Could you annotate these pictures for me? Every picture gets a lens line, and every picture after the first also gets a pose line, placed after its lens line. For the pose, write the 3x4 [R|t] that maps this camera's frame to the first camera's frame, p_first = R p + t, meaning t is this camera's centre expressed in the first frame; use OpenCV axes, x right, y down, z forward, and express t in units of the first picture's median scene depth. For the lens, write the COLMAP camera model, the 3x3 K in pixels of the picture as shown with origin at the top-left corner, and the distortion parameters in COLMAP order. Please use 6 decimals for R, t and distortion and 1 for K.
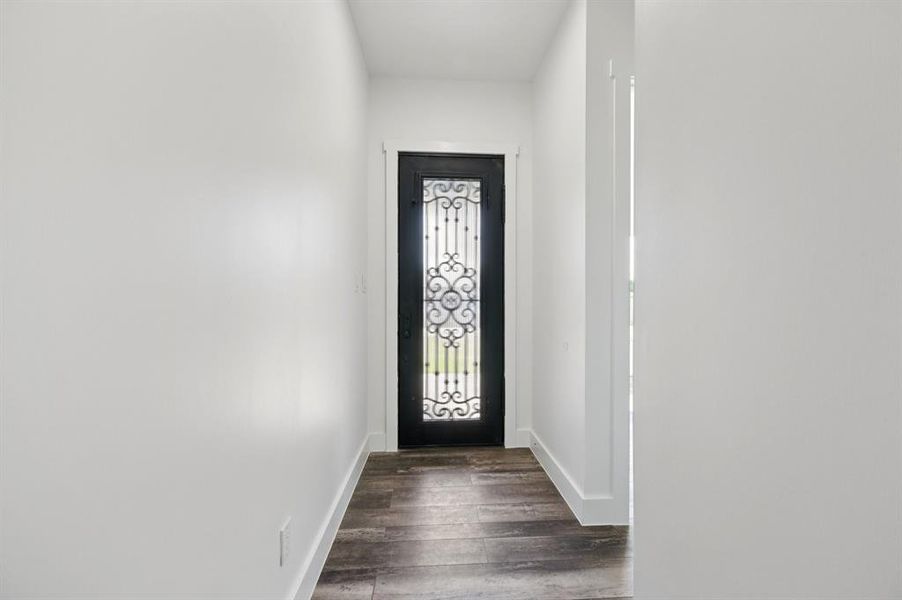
lens RADIAL K [[357.5, 0, 451.4], [0, 357.5, 301.0], [0, 0, 1]] dist [-0.000621, -0.000620]
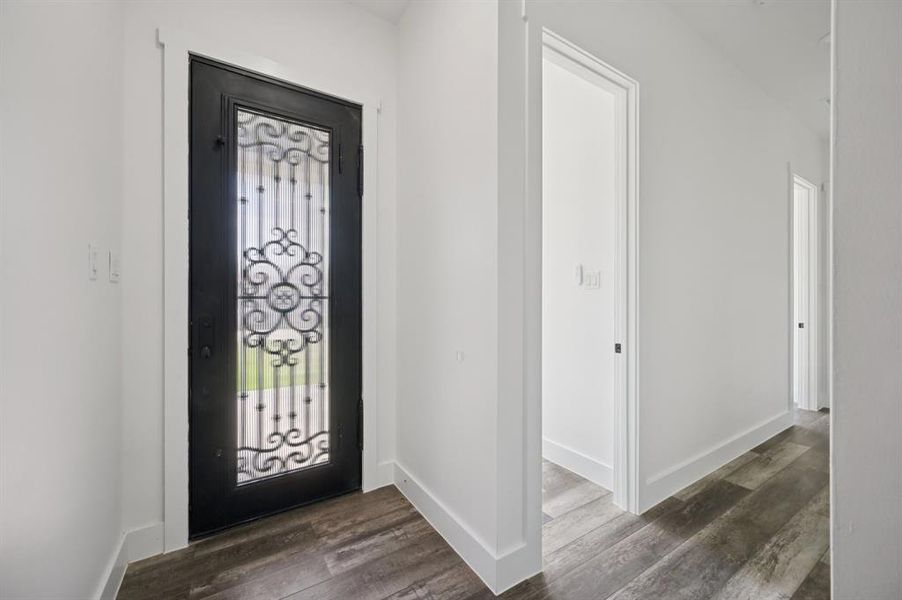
lens RADIAL K [[357.5, 0, 453.6], [0, 357.5, 297.9], [0, 0, 1]] dist [-0.000621, -0.000620]
pose [[0.873114, -0.000209, 0.487515, -0.051519], [0.001144, 0.999998, -0.001619, 0.000408], [-0.487514, 0.001971, 0.873113, 0.246521]]
